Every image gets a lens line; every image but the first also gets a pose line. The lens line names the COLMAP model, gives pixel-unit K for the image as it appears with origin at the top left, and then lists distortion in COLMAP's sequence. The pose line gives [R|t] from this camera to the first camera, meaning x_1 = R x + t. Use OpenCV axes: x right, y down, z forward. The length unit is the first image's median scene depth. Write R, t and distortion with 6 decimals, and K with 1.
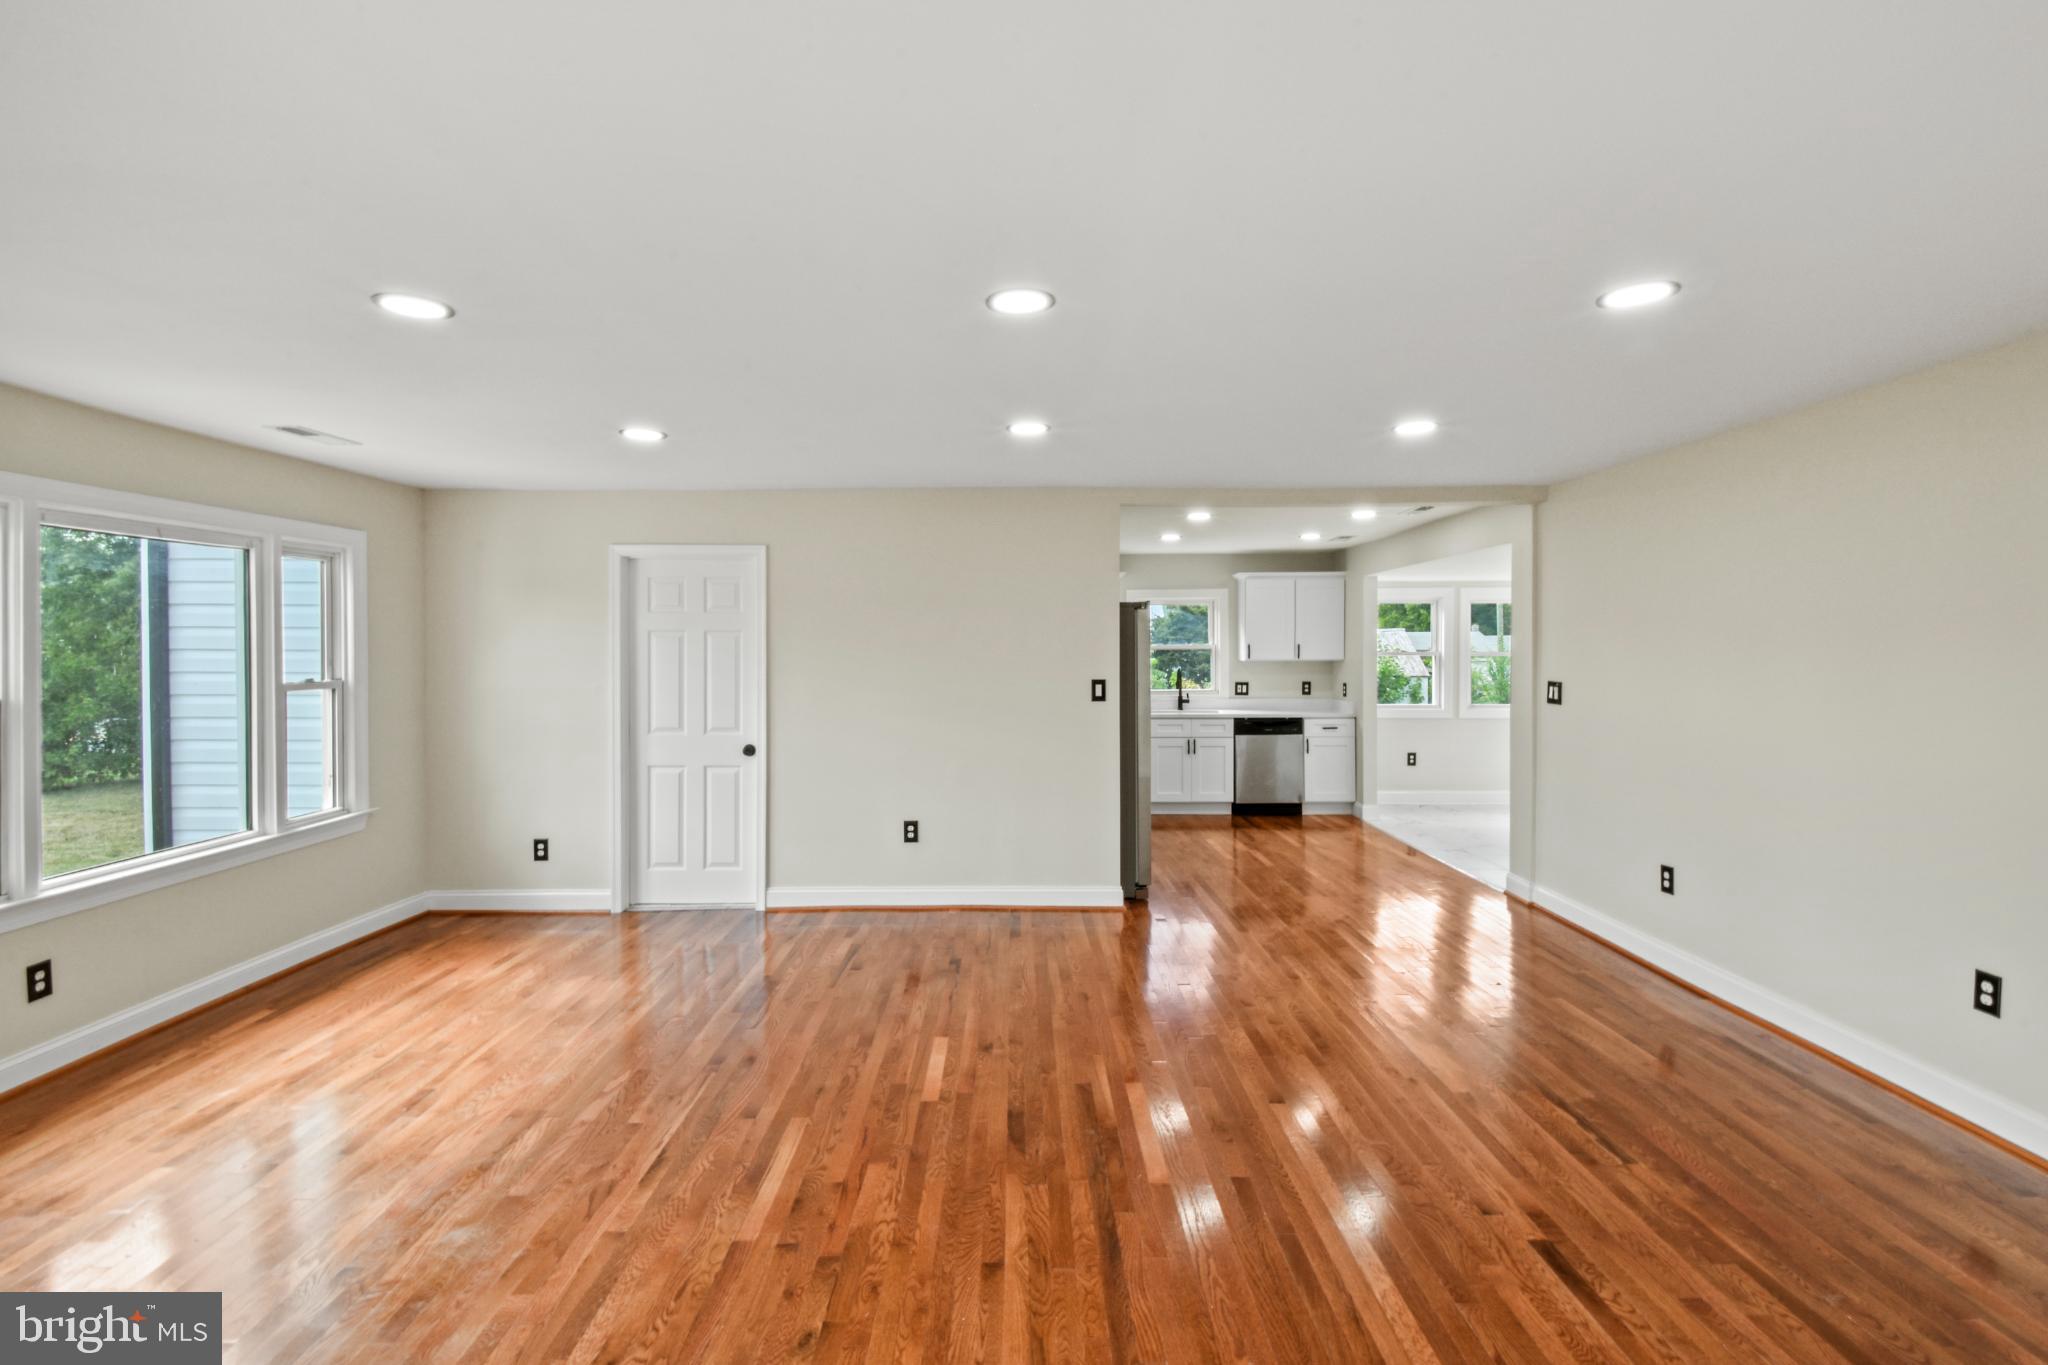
lens RADIAL K [[910.5, 0, 1008.8], [0, 910.5, 665.0], [0, 0, 1]] dist [0.027326, -0.013589]
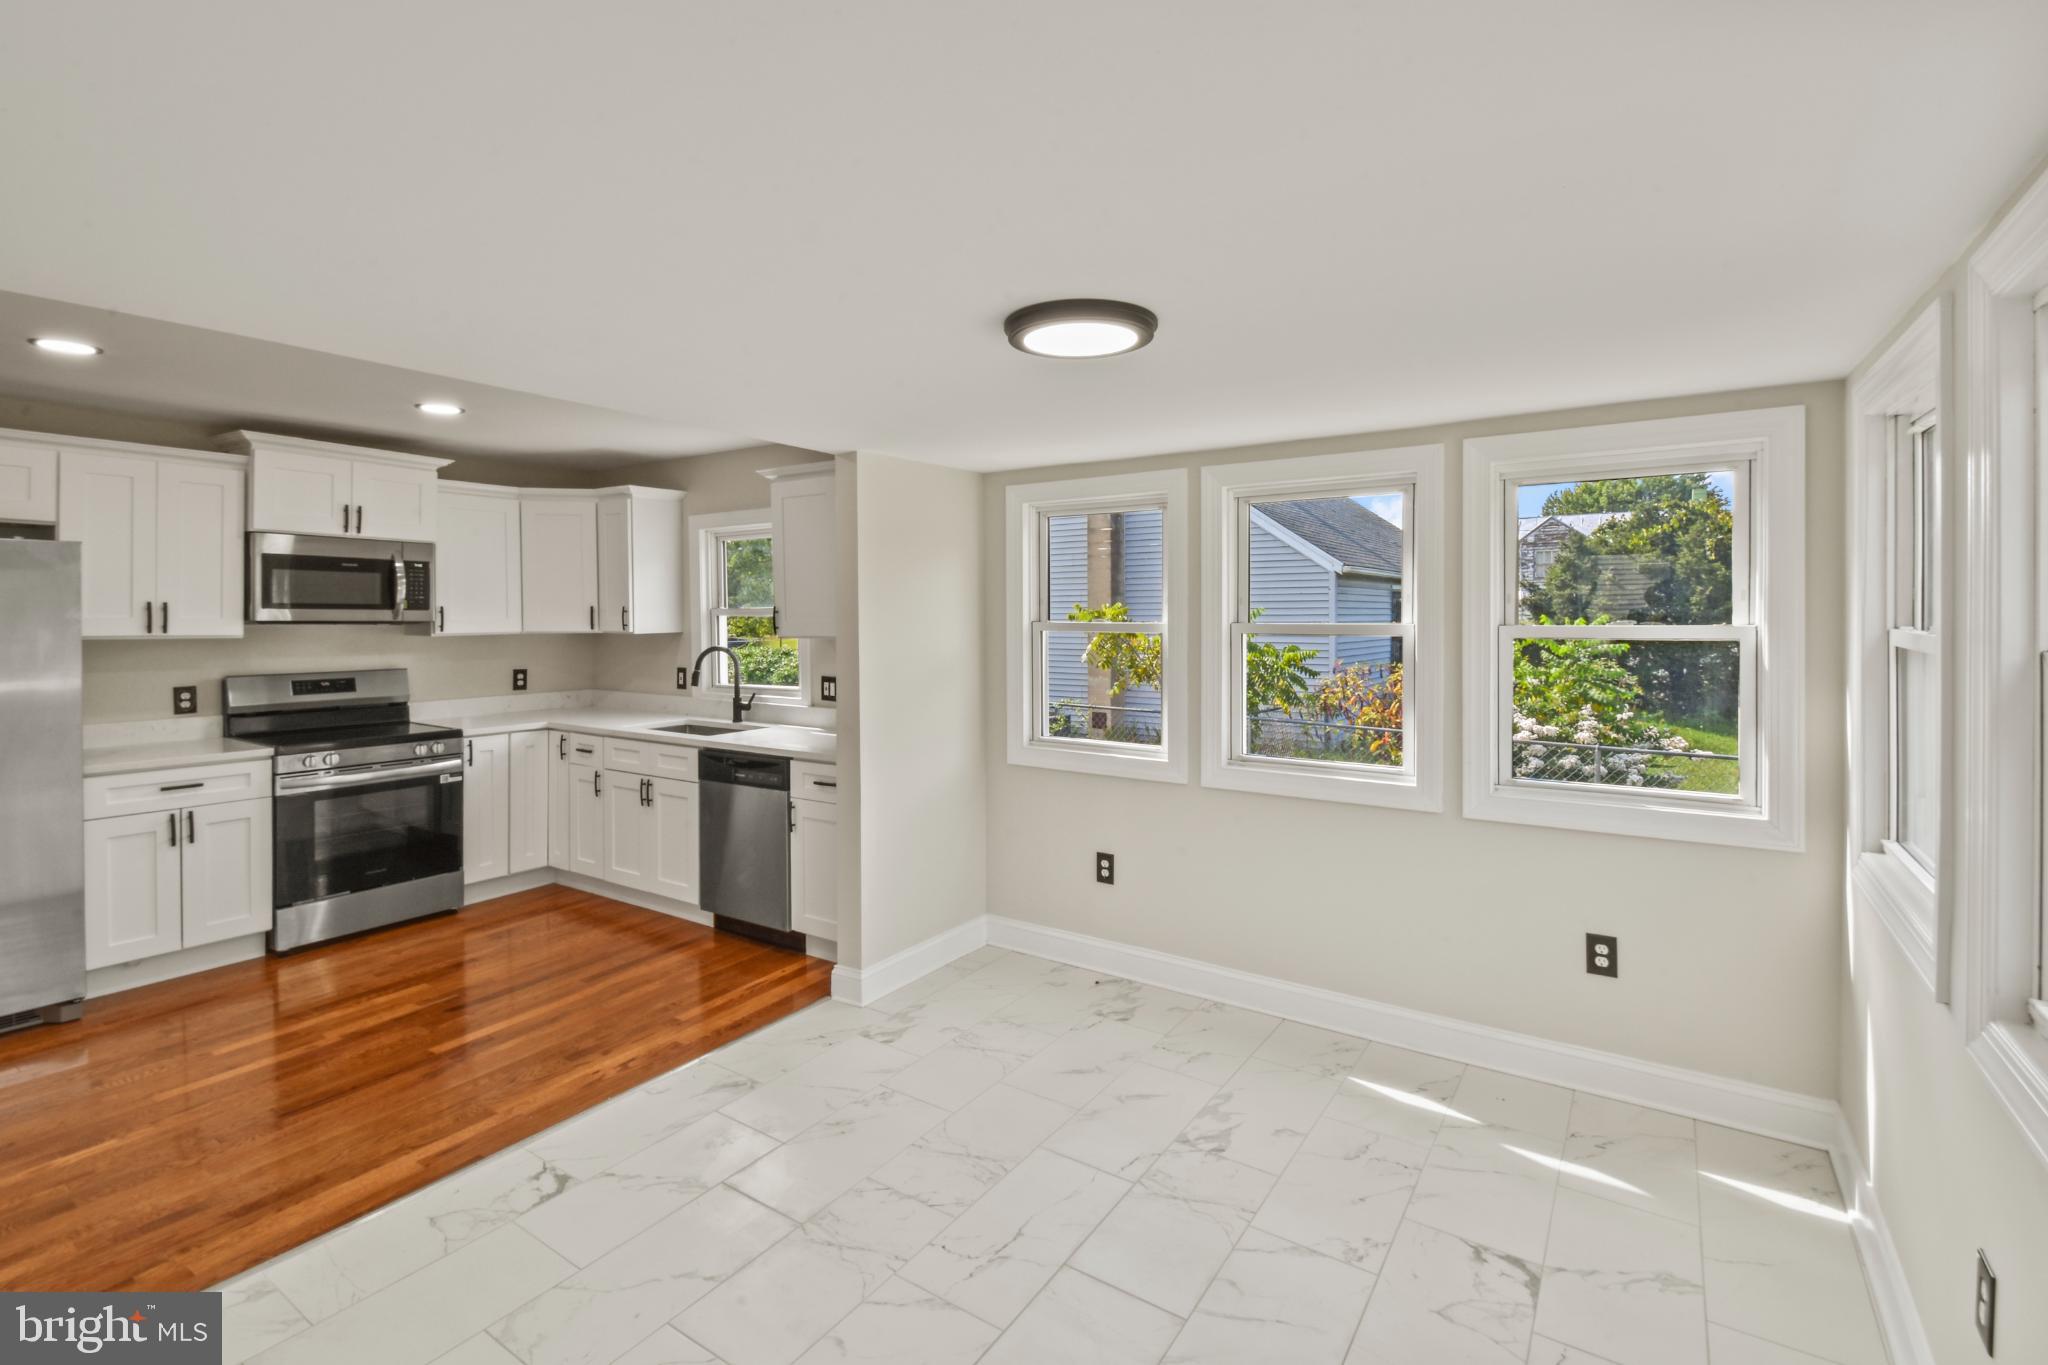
lens RADIAL K [[910.5, 0, 1049.8], [0, 910.5, 629.1], [0, 0, 1]] dist [0.027326, -0.013589]
pose [[0.857004, 0.013992, -0.515120, 1.038260], [-0.017390, 0.999847, -0.001773, -0.016741], [0.515017, 0.010477, 0.857116, 0.992660]]
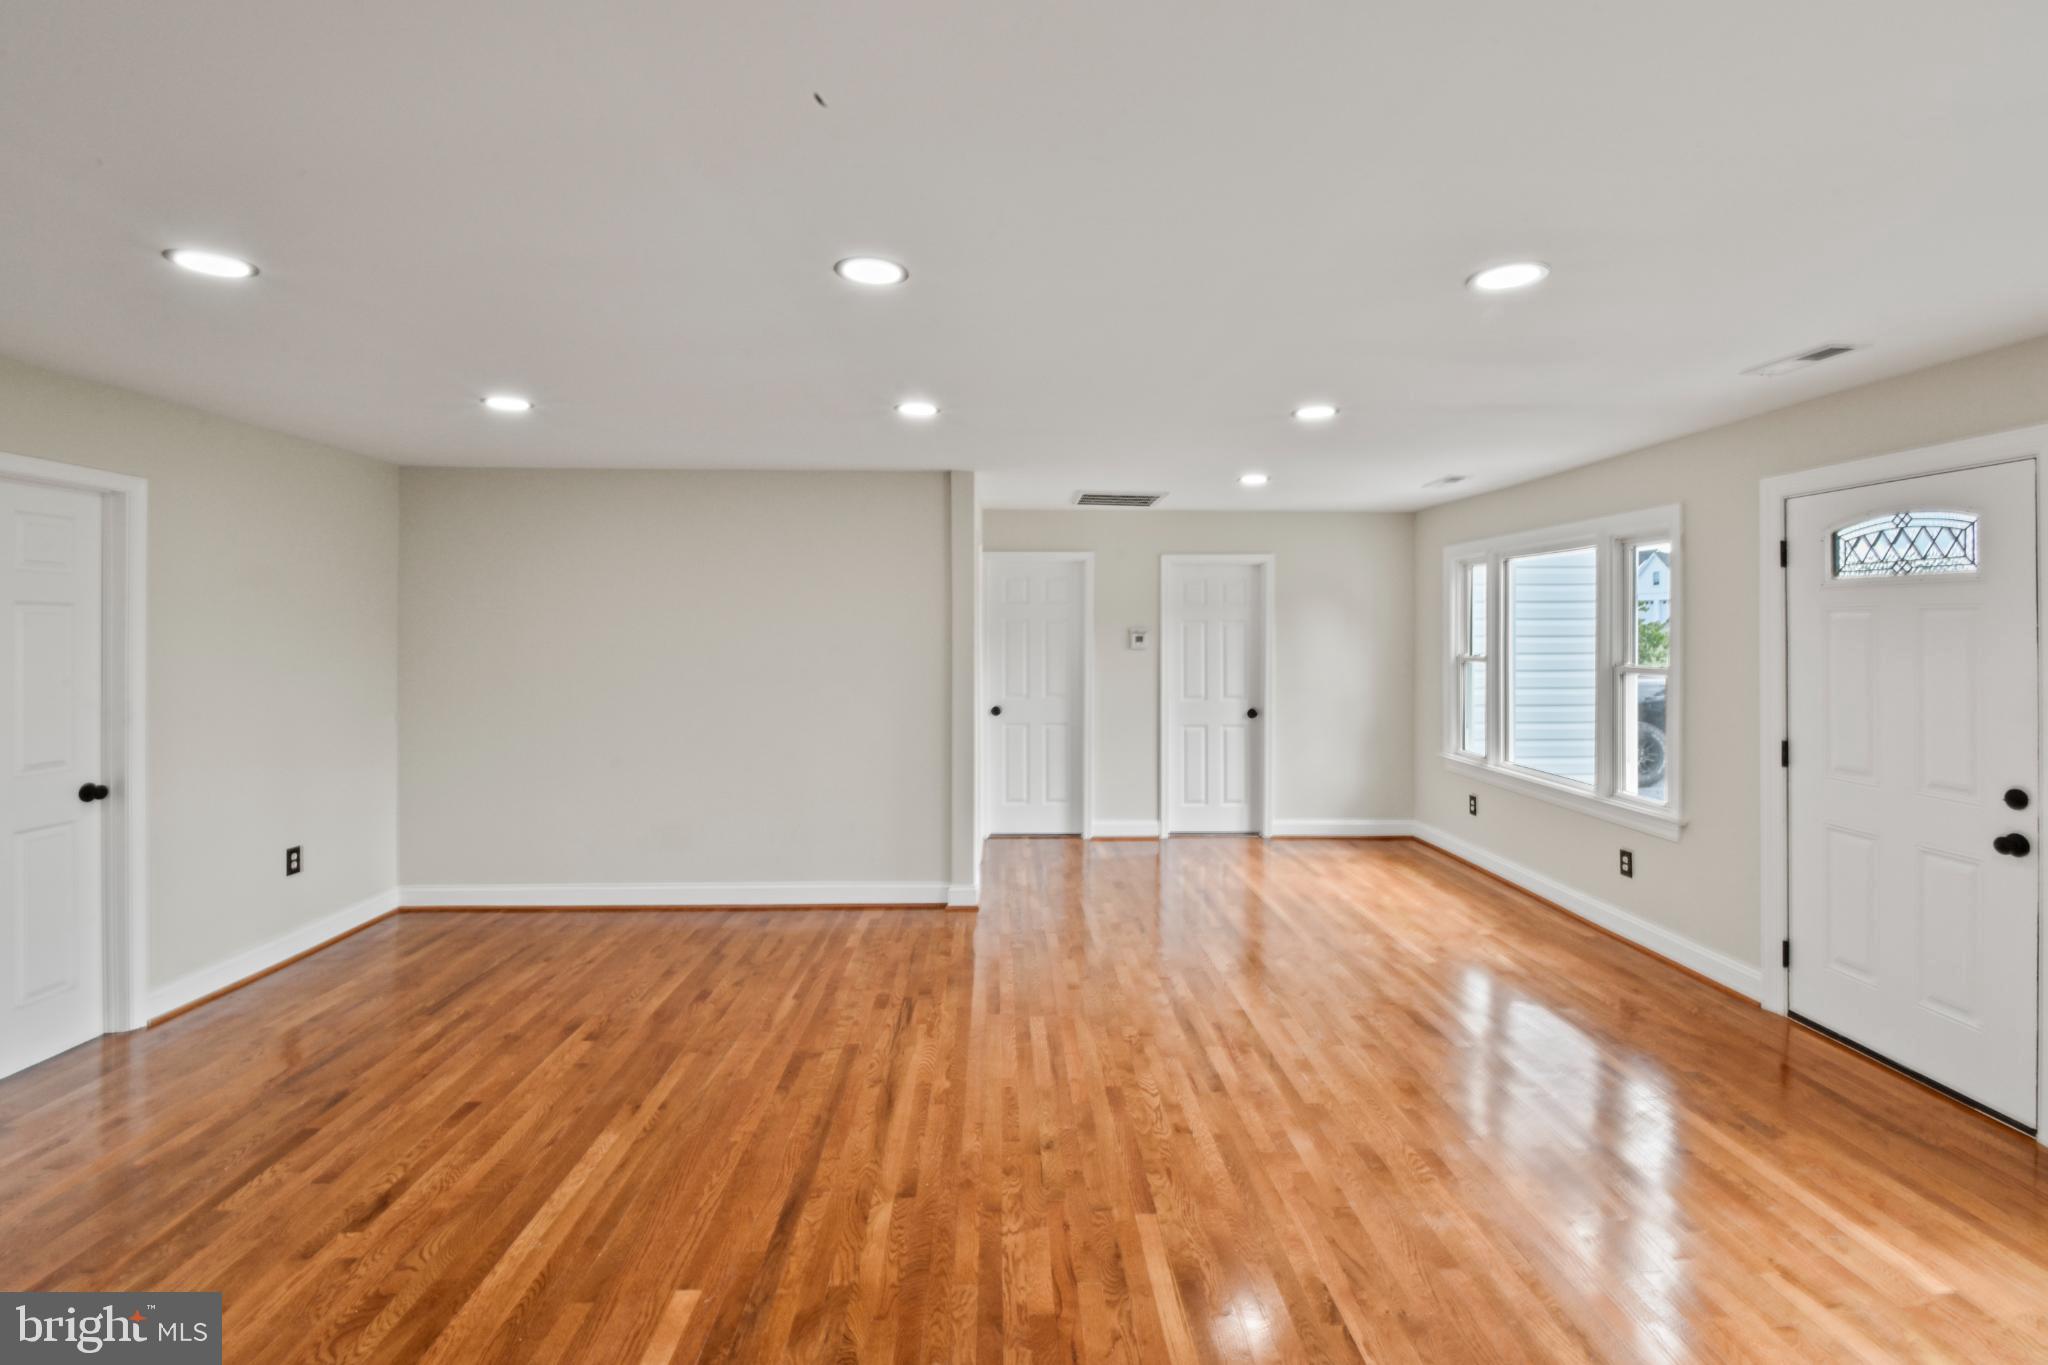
lens RADIAL K [[910.5, 0, 1028.0], [0, 910.5, 631.4], [0, 0, 1]] dist [0.027326, -0.013589]
pose [[-0.999046, 0.002000, -0.043624, -0.049569], [0.001580, 0.999952, 0.009649, -0.014511], [0.043641, 0.009571, -0.999001, 0.885096]]
